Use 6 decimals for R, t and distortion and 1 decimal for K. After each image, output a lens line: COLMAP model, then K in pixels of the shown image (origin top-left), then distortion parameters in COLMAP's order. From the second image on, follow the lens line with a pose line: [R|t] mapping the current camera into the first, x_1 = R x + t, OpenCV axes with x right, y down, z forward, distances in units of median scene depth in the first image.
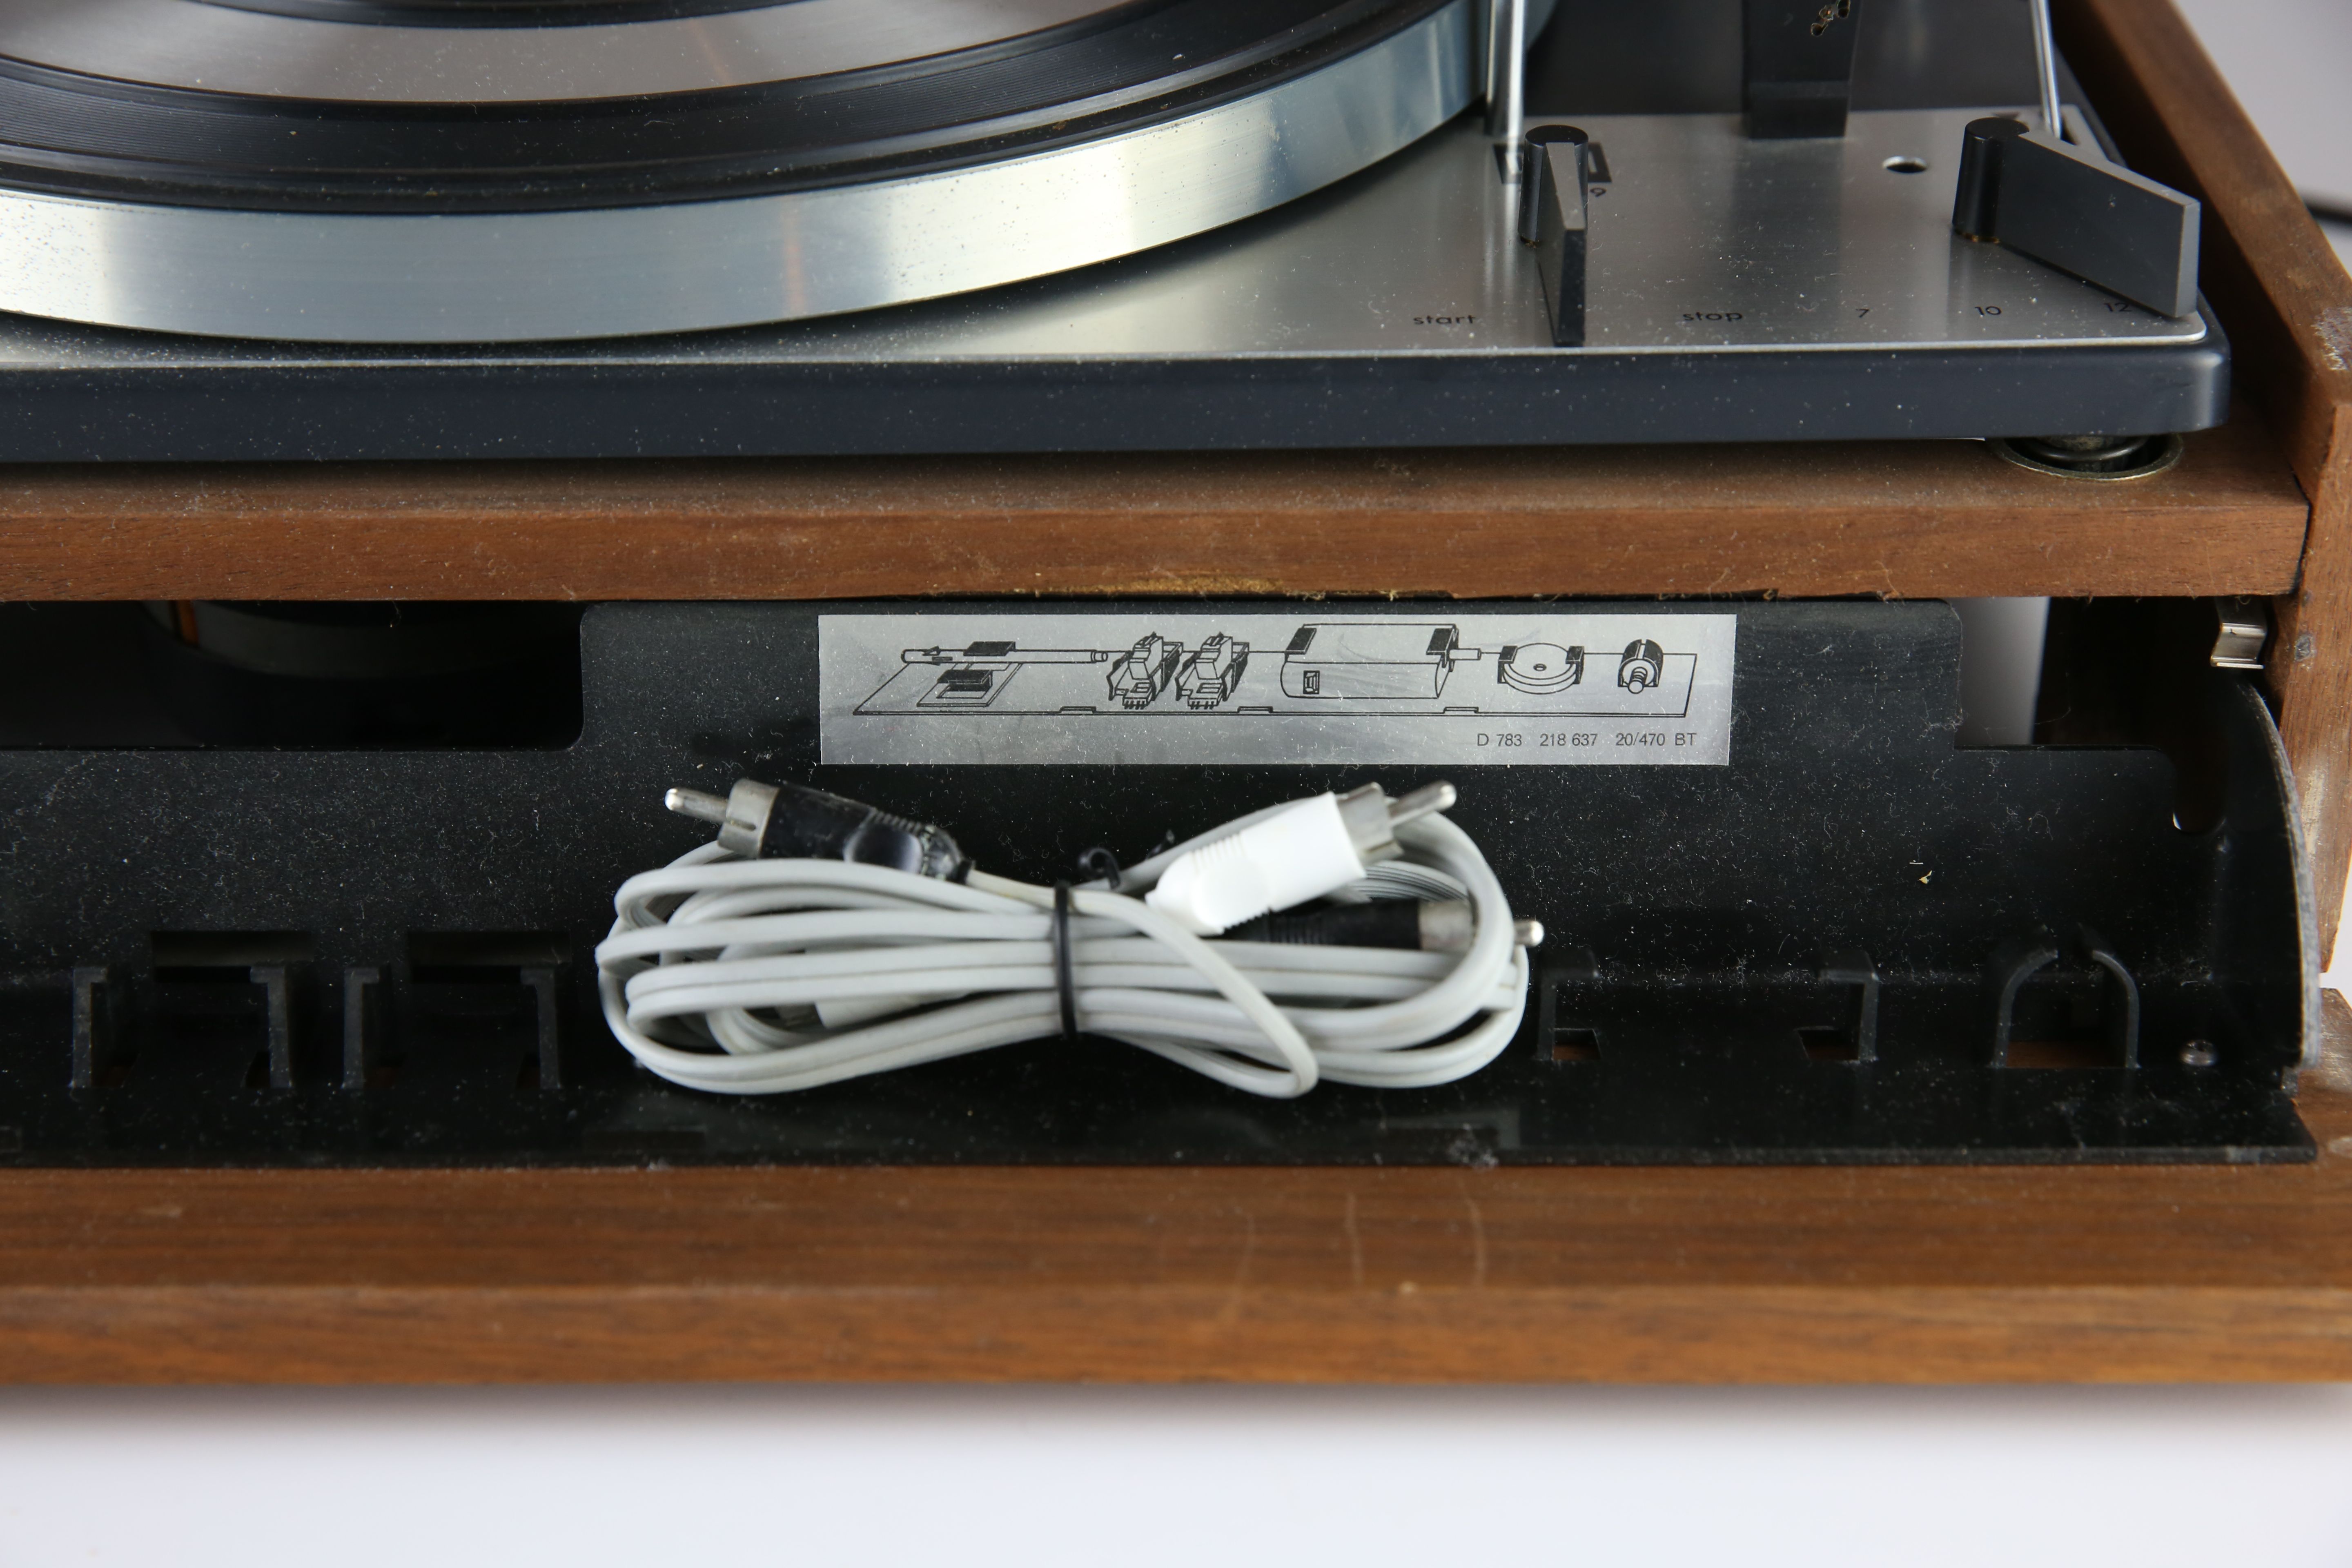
lens RADIAL K [[3893.9, 0, 1176.5], [0, 3893.9, 828.2], [0, 0, 1]] dist [0.030381, 0.059841]
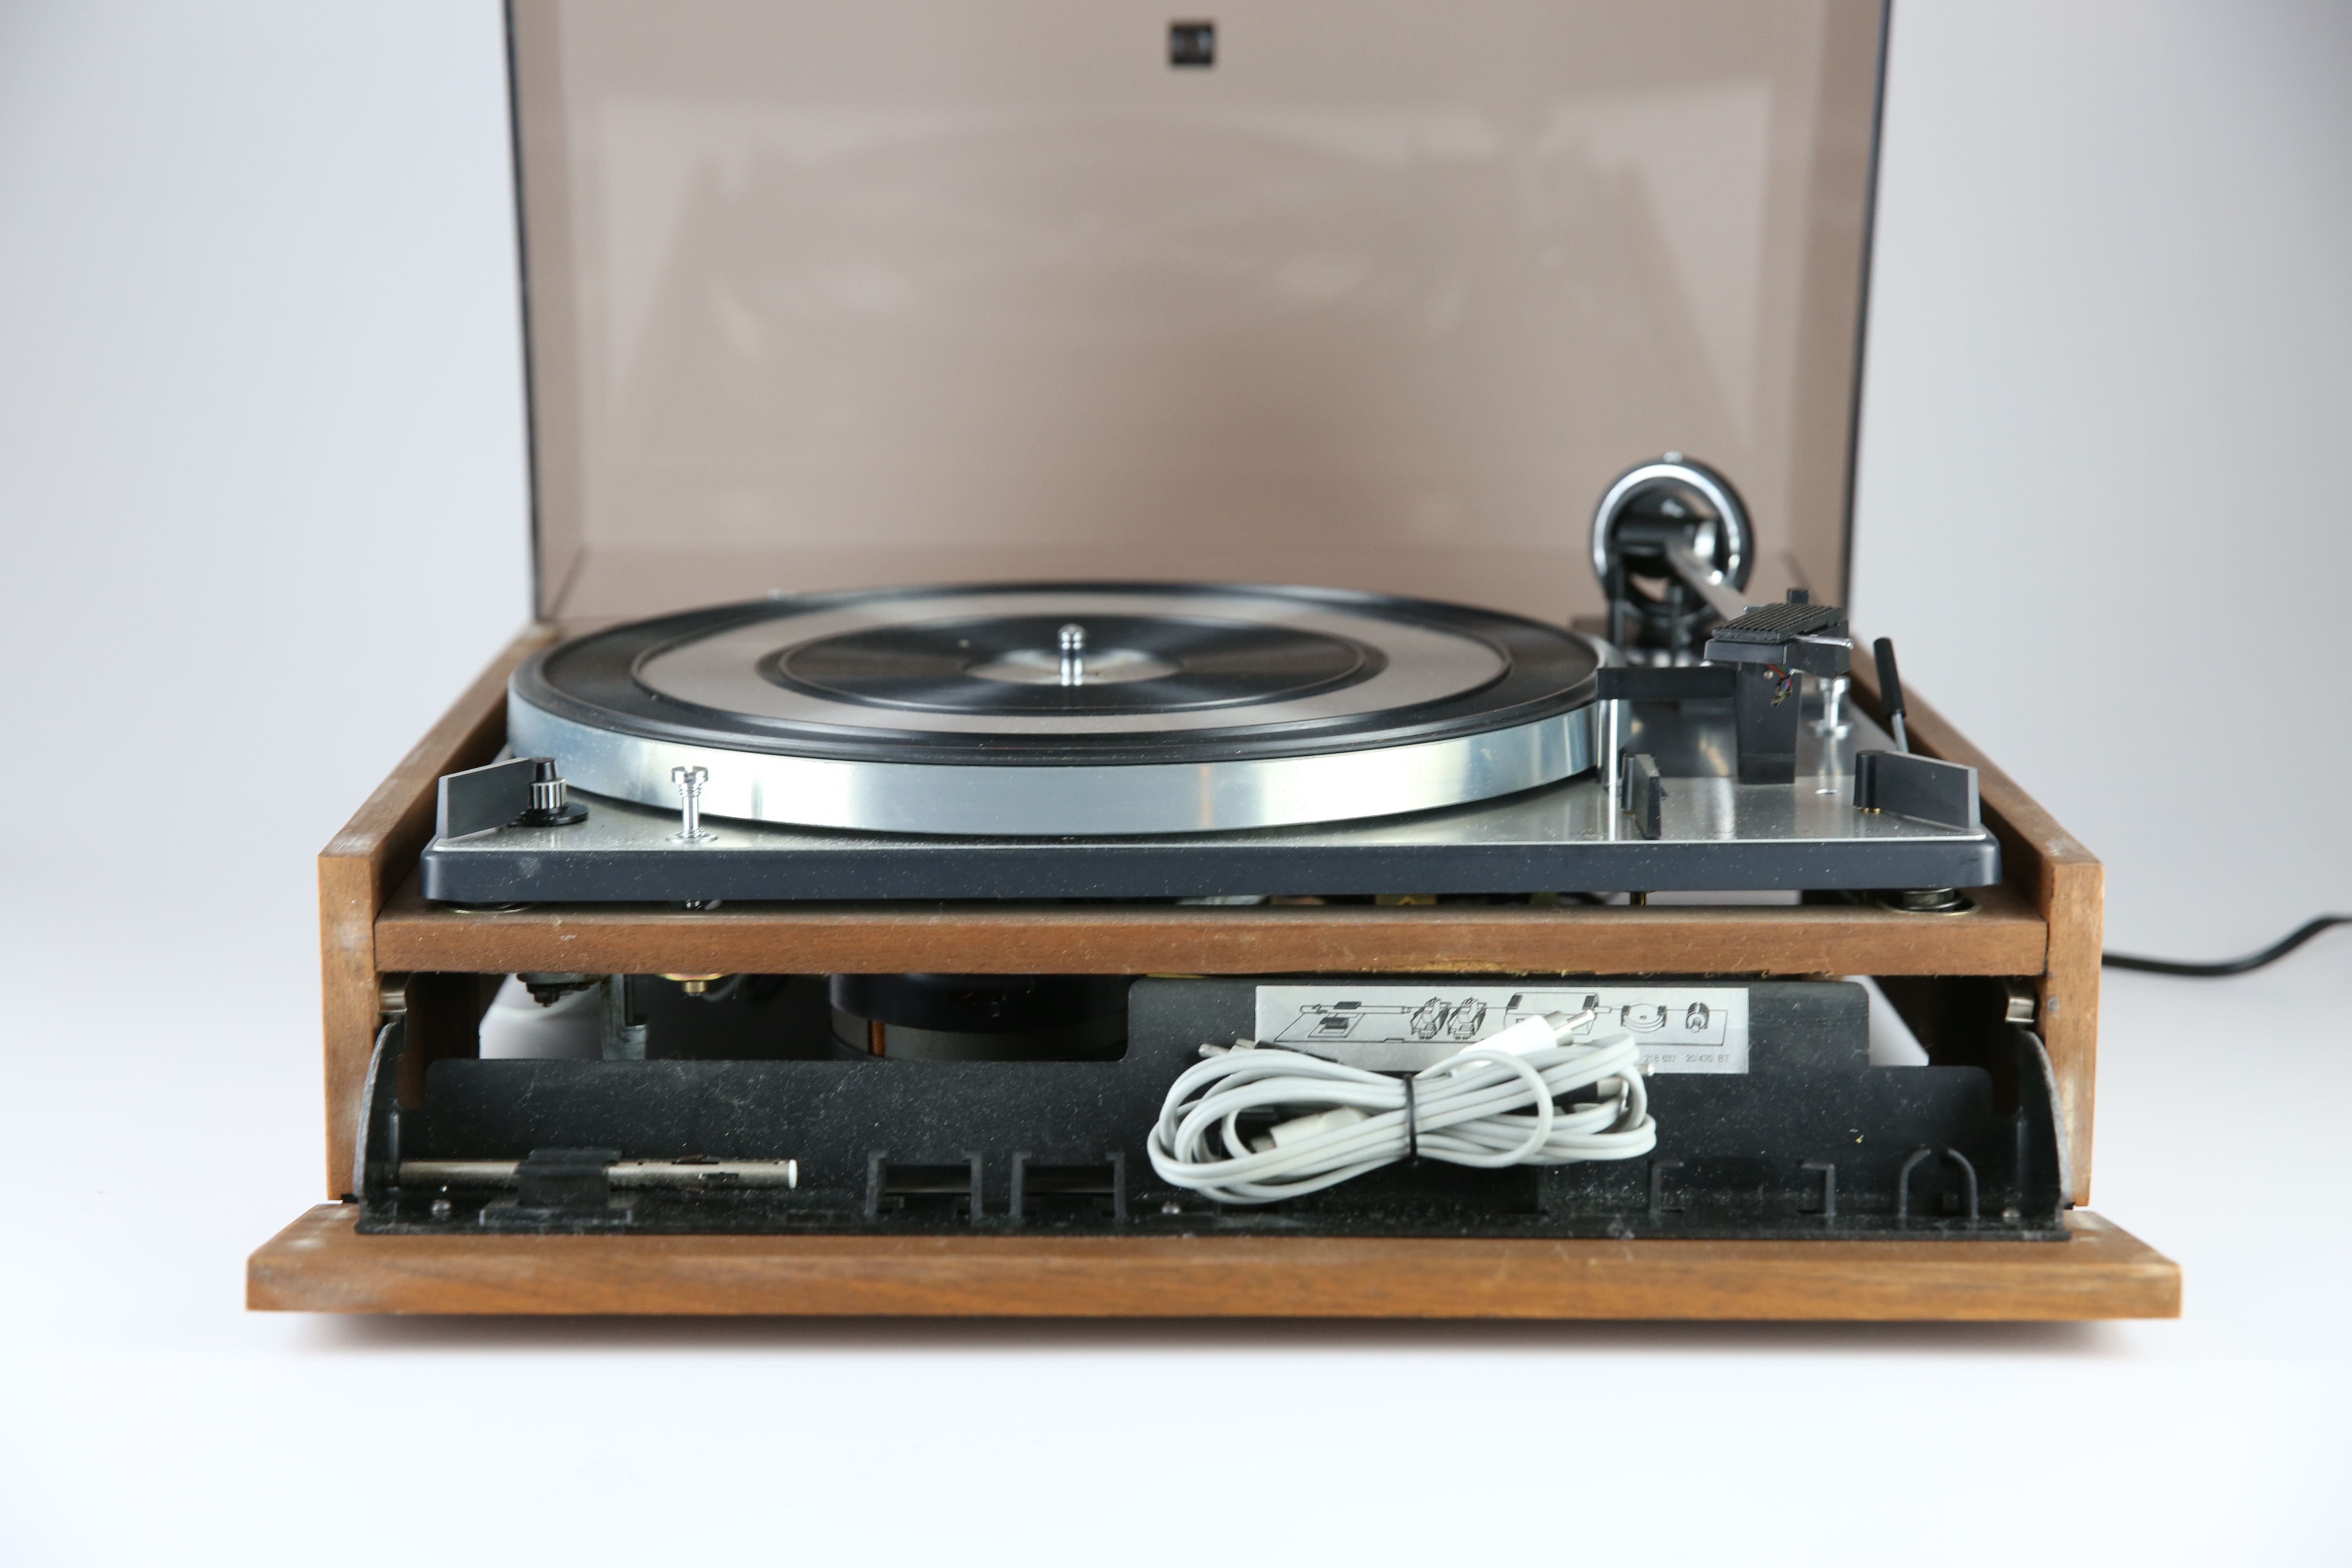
lens RADIAL K [[3893.9, 0, 1176.5], [0, 3893.9, 828.2], [0, 0, 1]] dist [0.030381, 0.059841]
pose [[0.999998, -0.001718, -0.001229, -0.128085], [0.001222, 0.944962, -0.327179, 0.485997], [0.001723, 0.327177, 0.944962, -0.792511]]
